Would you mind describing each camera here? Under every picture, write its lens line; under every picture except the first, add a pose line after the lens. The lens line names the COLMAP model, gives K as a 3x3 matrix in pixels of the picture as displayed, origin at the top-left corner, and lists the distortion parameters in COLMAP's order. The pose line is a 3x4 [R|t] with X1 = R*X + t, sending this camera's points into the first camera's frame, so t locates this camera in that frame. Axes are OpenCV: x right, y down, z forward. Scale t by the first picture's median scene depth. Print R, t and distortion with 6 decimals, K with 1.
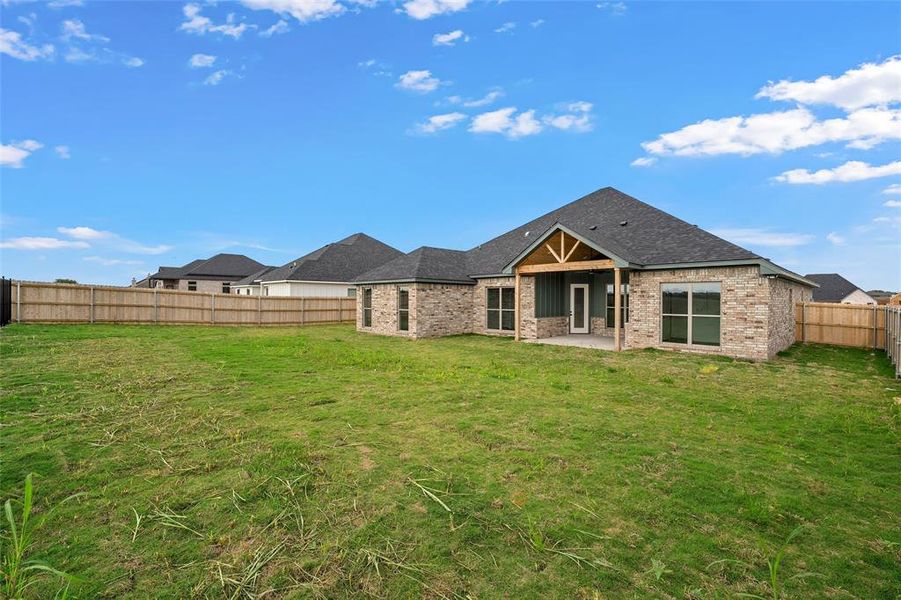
lens RADIAL K [[493.1, 0, 451.3], [0, 493.1, 304.0], [0, 0, 1]] dist [0.000712, 0.003385]
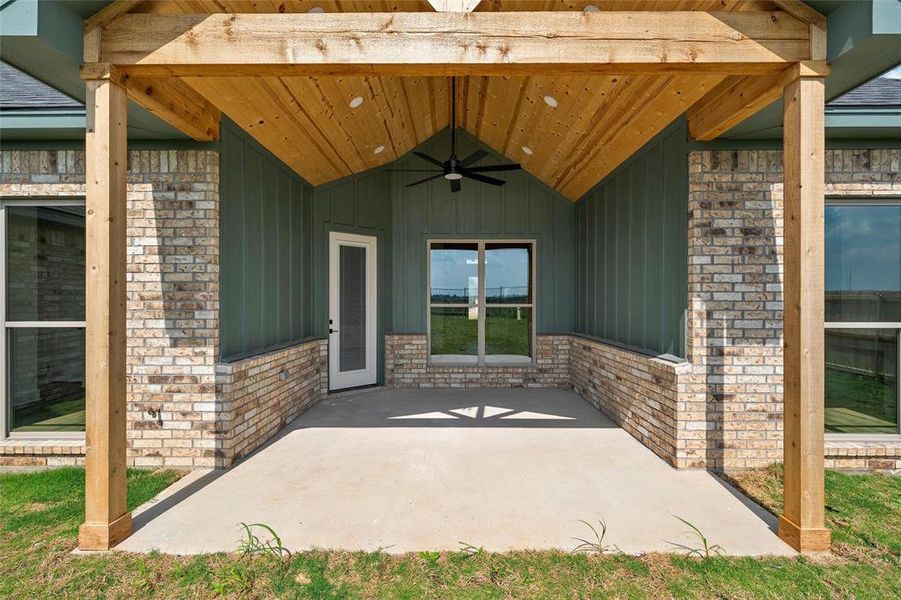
lens RADIAL K [[447.1, 0, 454.0], [0, 447.1, 294.4], [0, 0, 1]] dist [0.002674, -0.002119]
pose [[0.726905, 0.009137, 0.686678, 0.106548], [0.012885, 0.999554, -0.026940, 0.007317], [-0.686617, 0.028431, 0.726463, 0.744110]]
